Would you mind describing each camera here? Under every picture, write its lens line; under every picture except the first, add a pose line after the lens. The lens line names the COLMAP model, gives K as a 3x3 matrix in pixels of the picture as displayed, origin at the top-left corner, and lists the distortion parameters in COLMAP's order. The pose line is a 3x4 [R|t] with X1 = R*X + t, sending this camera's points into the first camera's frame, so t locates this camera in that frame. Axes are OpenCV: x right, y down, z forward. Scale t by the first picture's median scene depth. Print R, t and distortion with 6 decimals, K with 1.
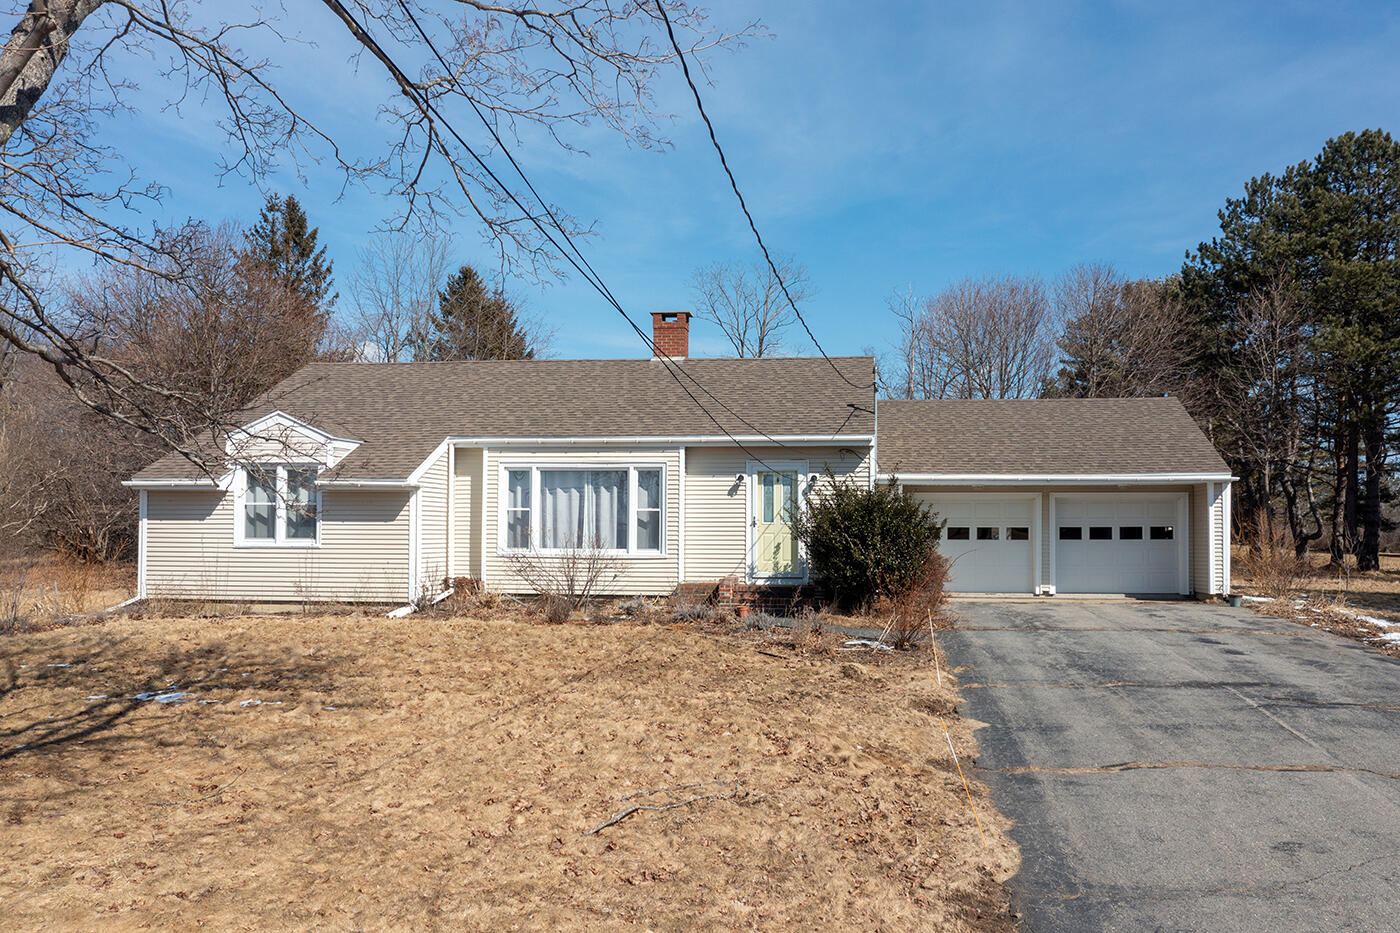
lens RADIAL K [[1121.7, 0, 700.0], [0, 1121.7, 466.5], [0, 0, 1]] dist [-0.002580, 0.007516]
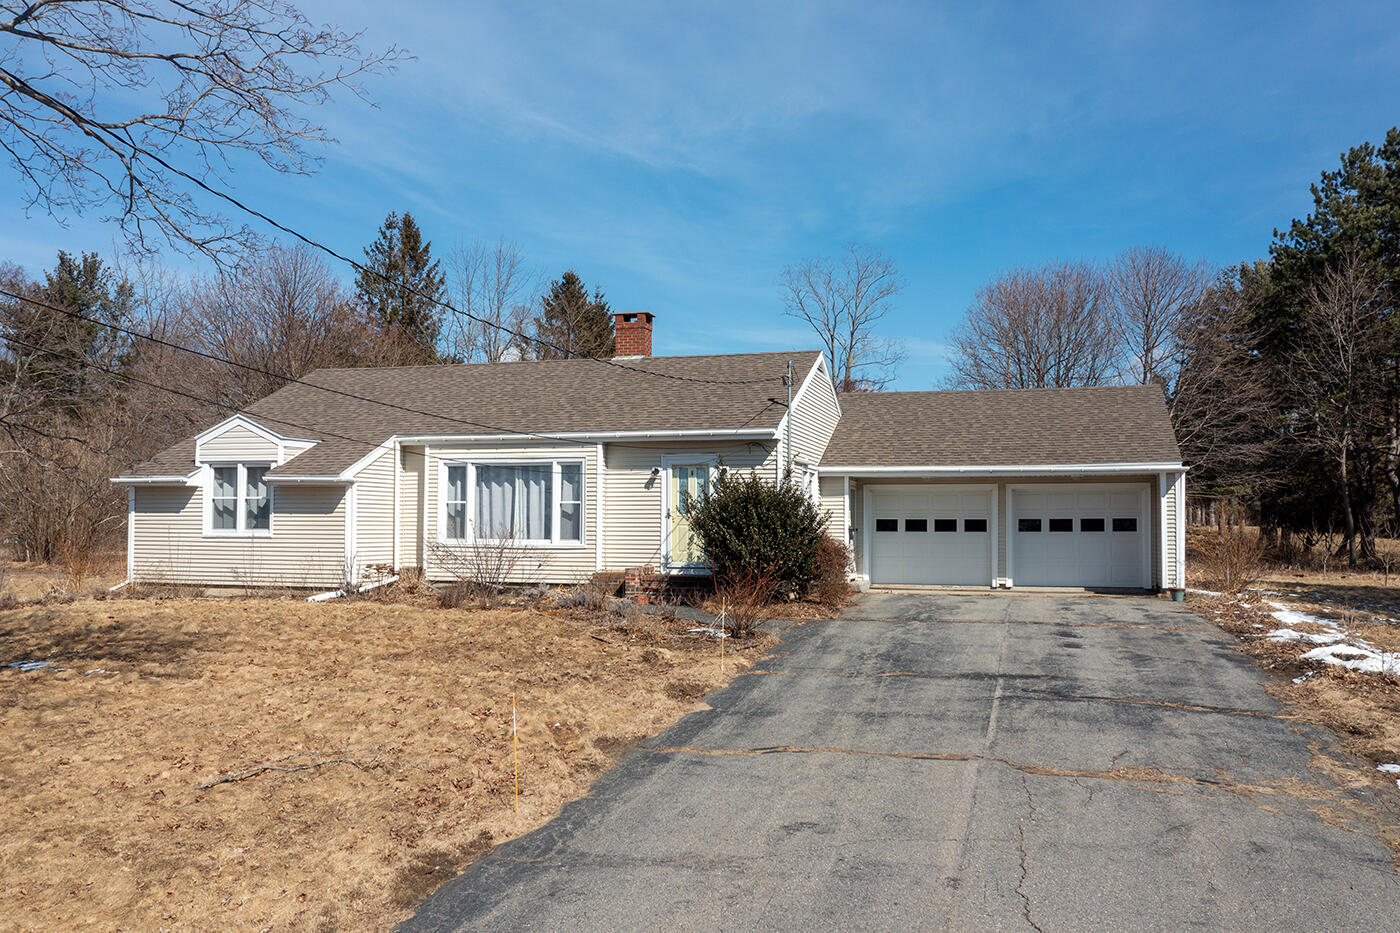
lens RADIAL K [[1108.6, 0, 699.1], [0, 1108.6, 446.8], [0, 0, 1]] dist [-0.008004, 0.011361]
pose [[0.986131, -0.011394, -0.165579, 0.246300], [0.009169, 0.999857, -0.014198, 0.002360], [0.165717, 0.012483, 0.986094, -0.006707]]
